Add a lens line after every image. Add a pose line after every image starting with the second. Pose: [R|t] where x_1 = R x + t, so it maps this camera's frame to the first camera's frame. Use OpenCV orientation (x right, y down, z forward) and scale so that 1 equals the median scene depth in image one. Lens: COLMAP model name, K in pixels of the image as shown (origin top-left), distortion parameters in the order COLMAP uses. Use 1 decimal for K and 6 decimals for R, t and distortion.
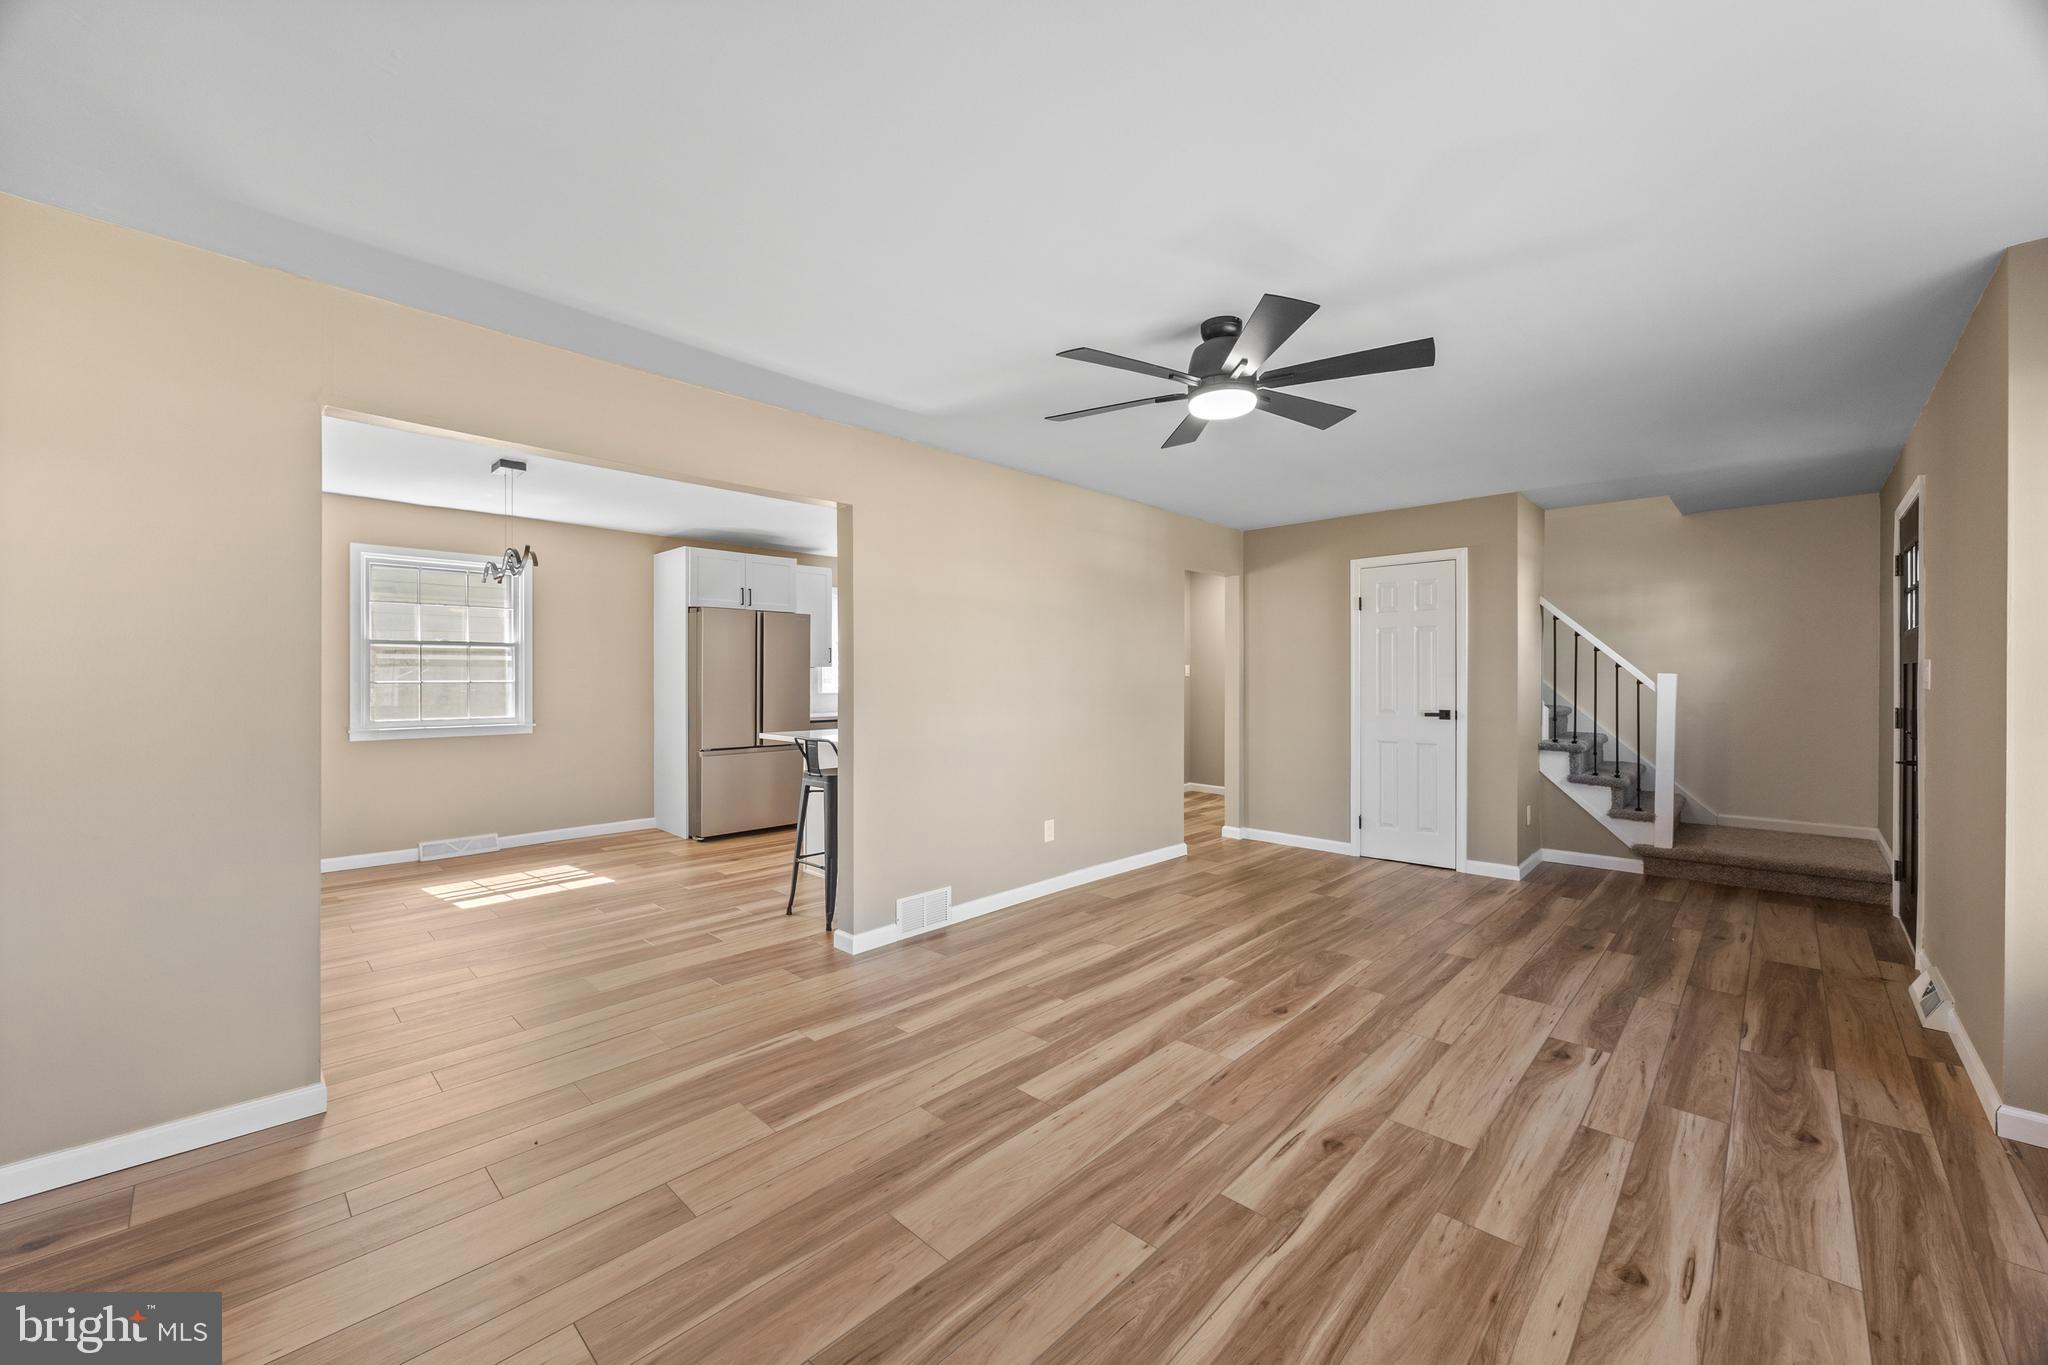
lens RADIAL K [[790.2, 0, 1018.3], [0, 790.2, 677.1], [0, 0, 1]] dist [-0.002026, -0.000641]
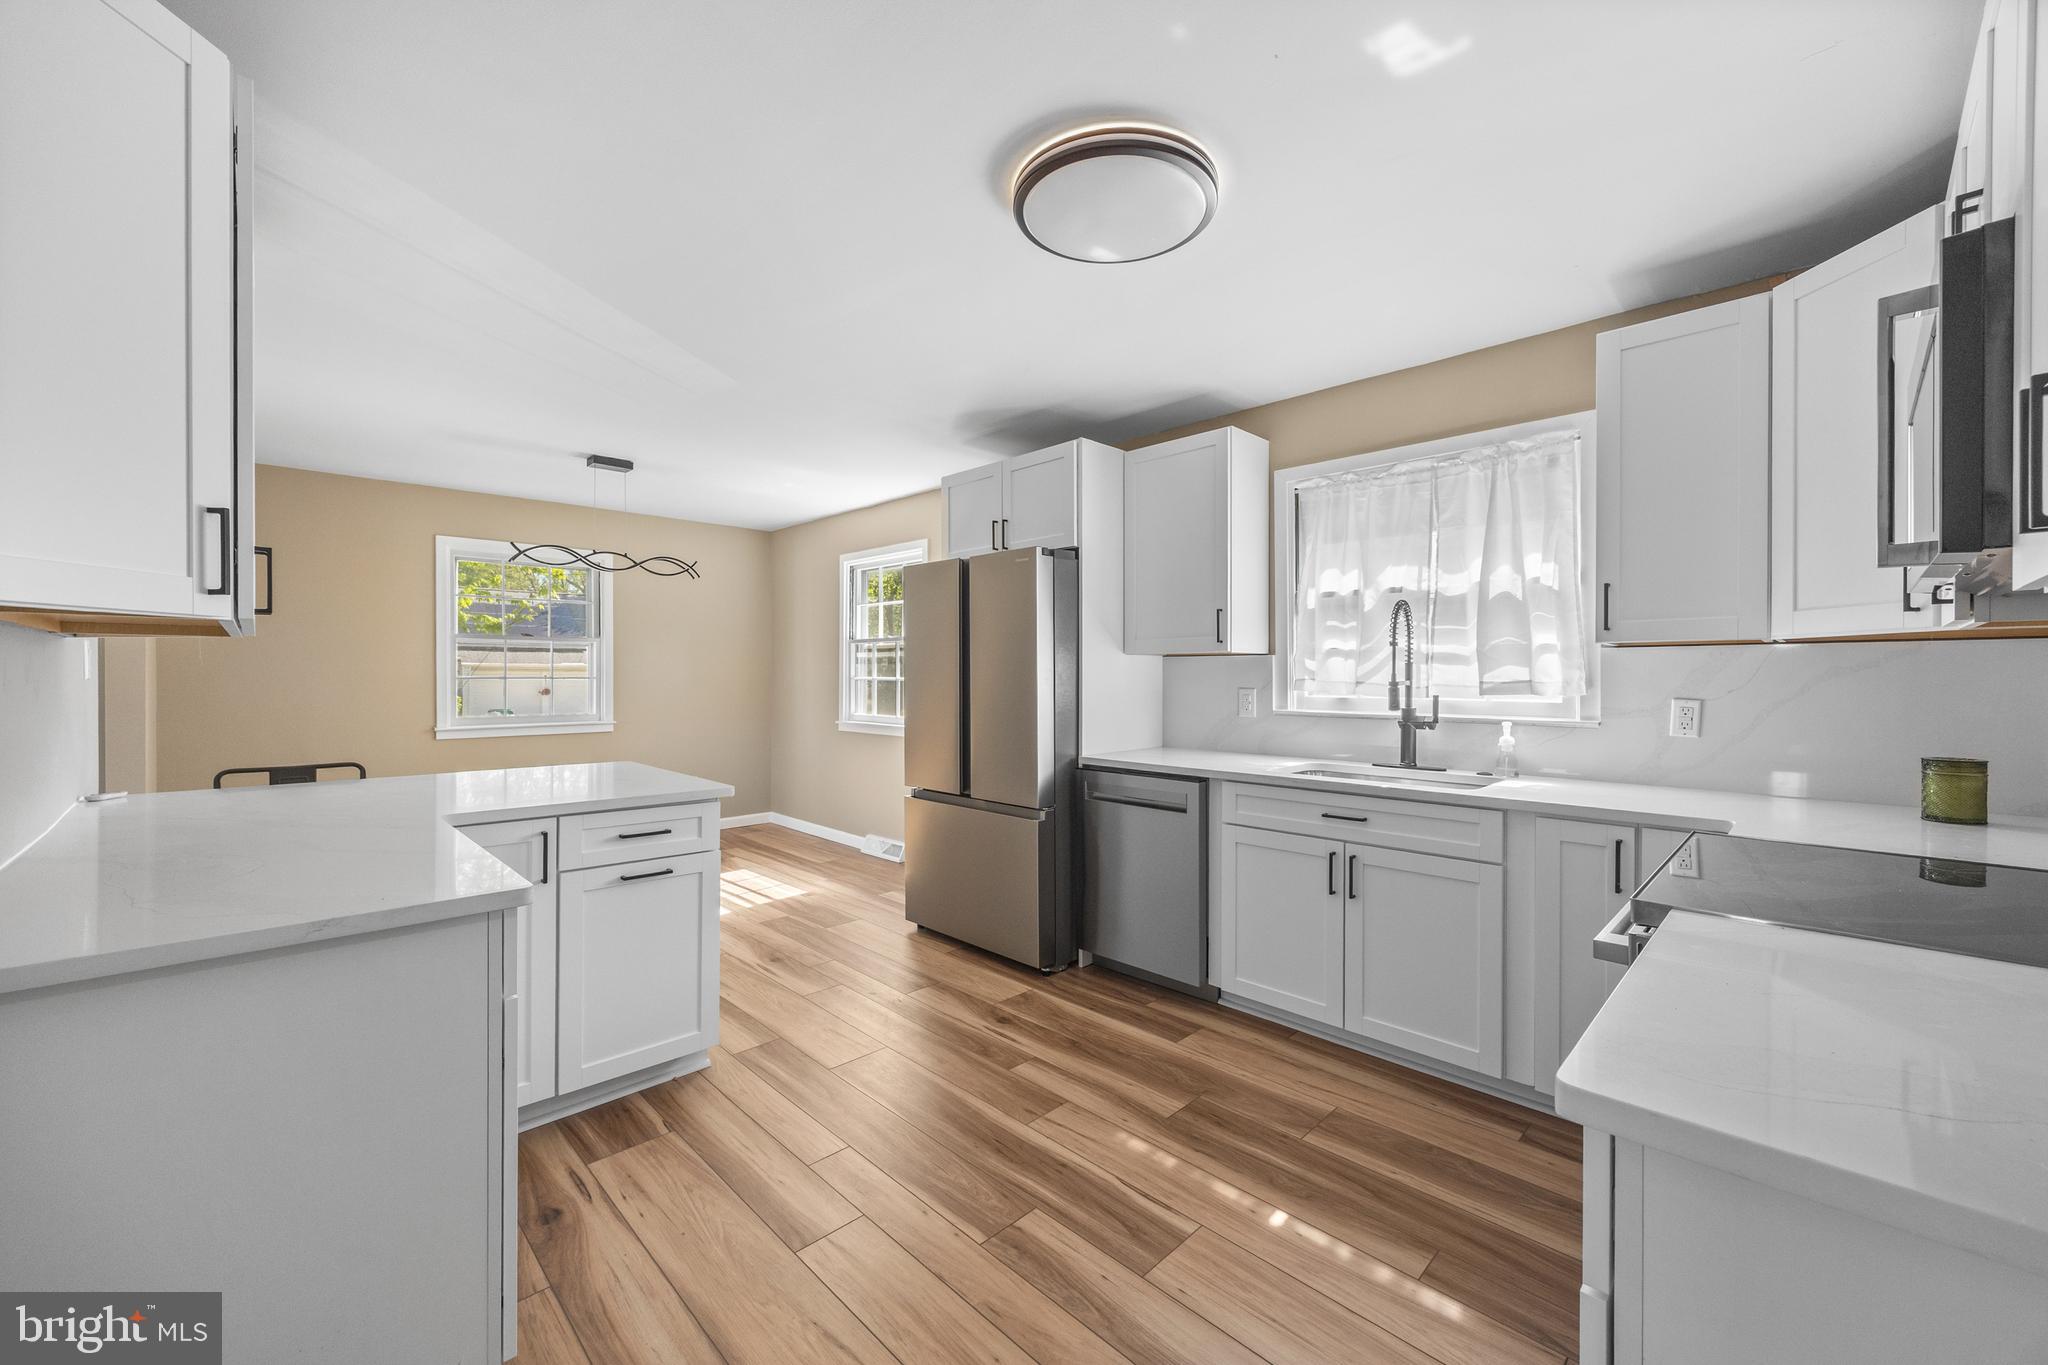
lens RADIAL K [[790.2, 0, 1040.7], [0, 790.2, 680.7], [0, 0, 1]] dist [-0.002026, -0.000641]
pose [[-0.017227, 0.007023, -0.999827, 0.406080], [-0.005772, 0.999958, 0.007123, 0.000801], [0.999835, 0.005894, -0.017186, 1.835513]]
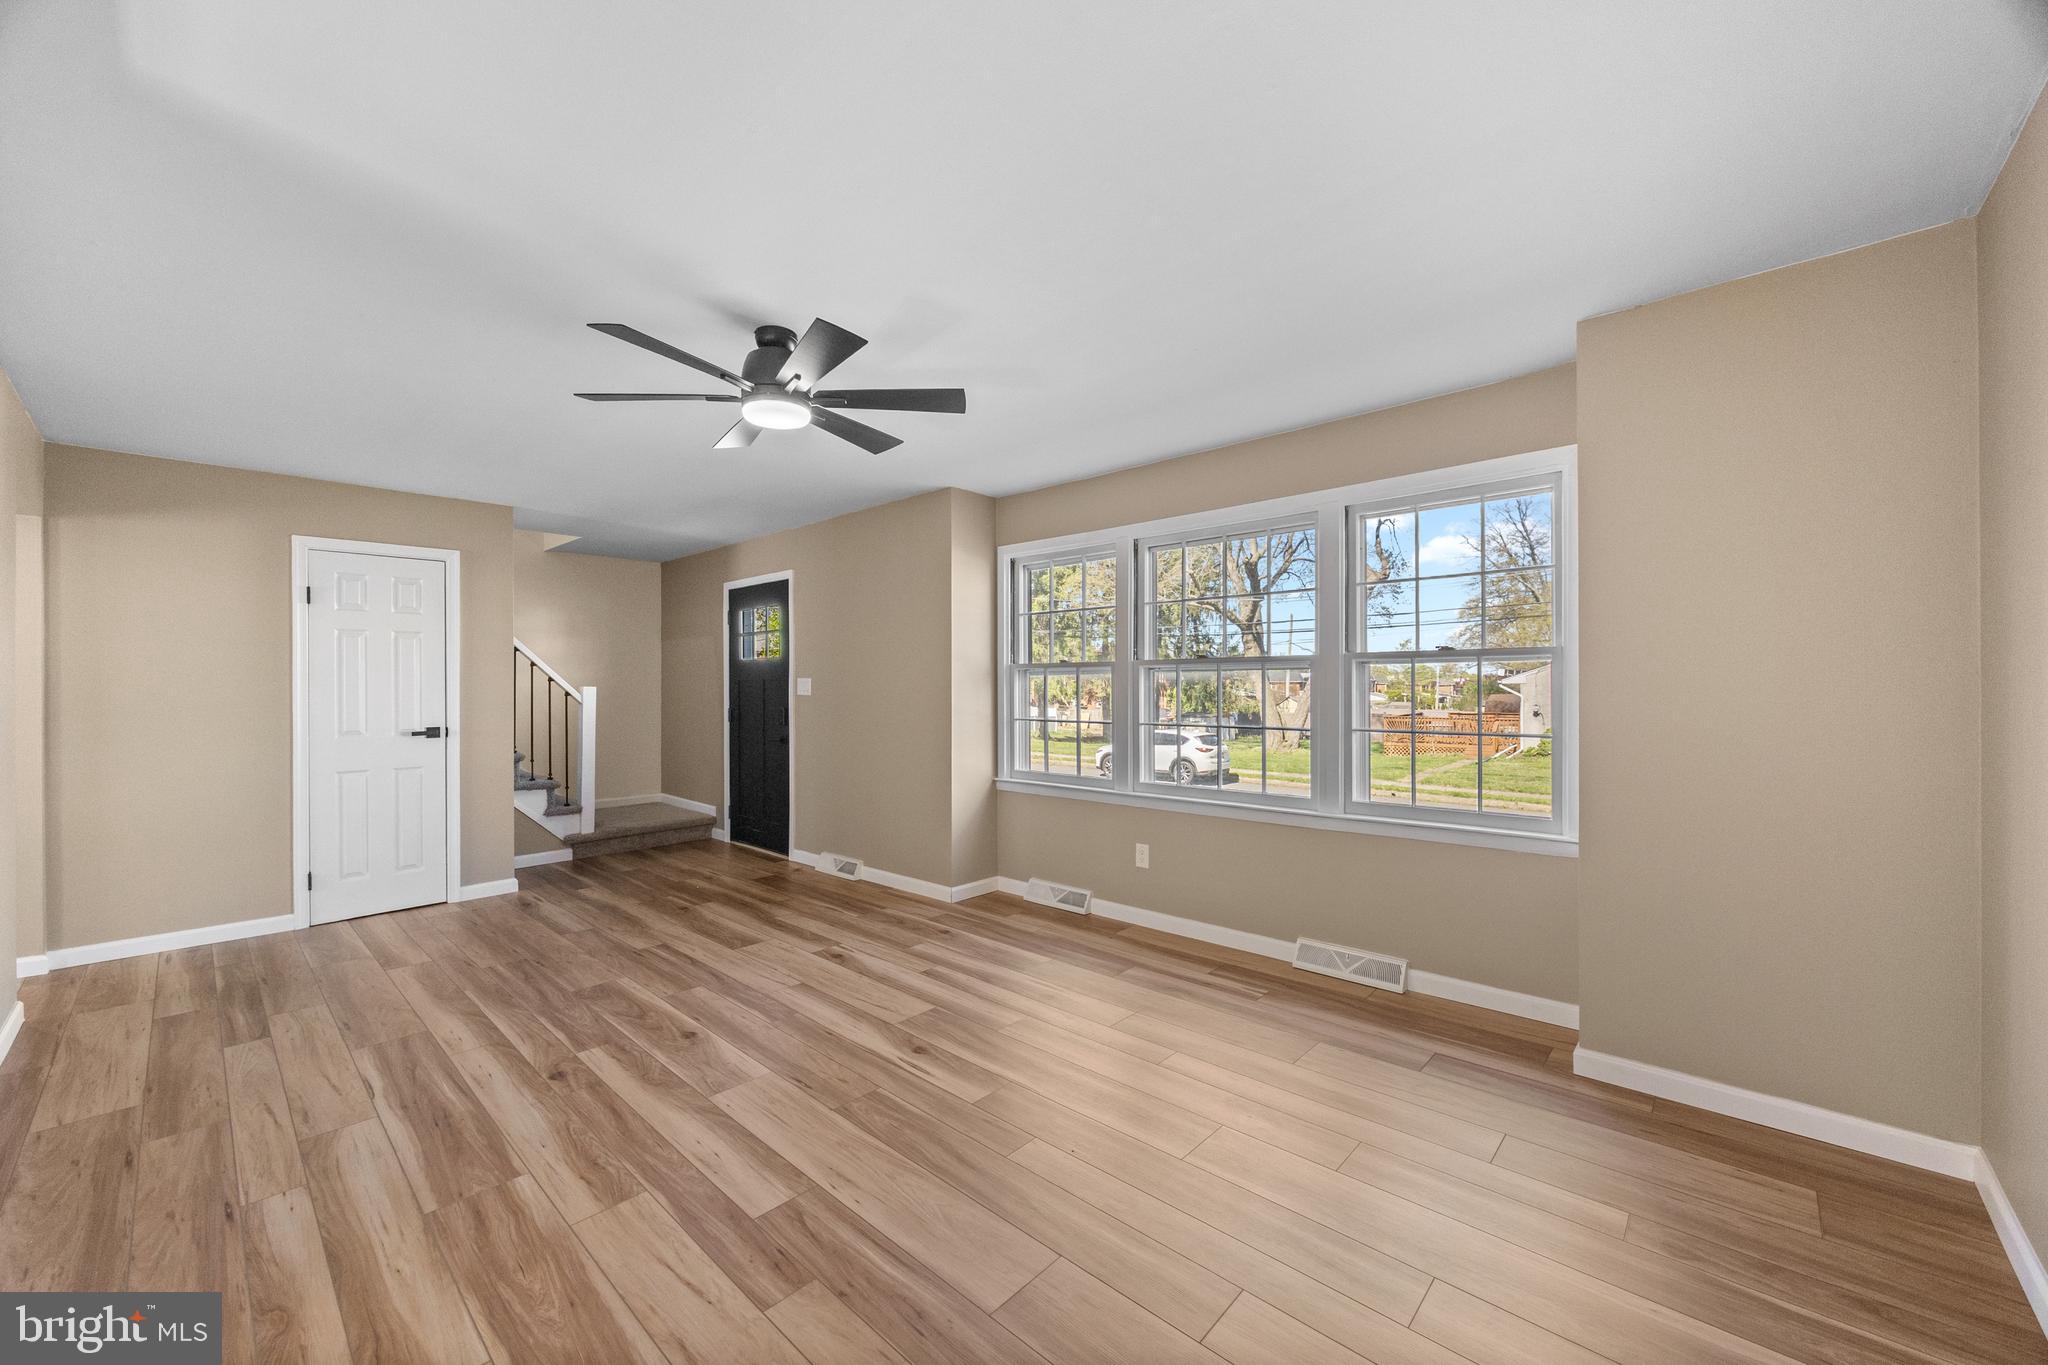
lens RADIAL K [[790.2, 0, 1019.5], [0, 790.2, 680.6], [0, 0, 1]] dist [-0.002026, -0.000641]
pose [[-0.016304, 0.007262, 0.999841, -0.526709], [0.007524, 0.999946, -0.007140, 0.000240], [-0.999839, 0.007407, -0.016358, 0.502521]]
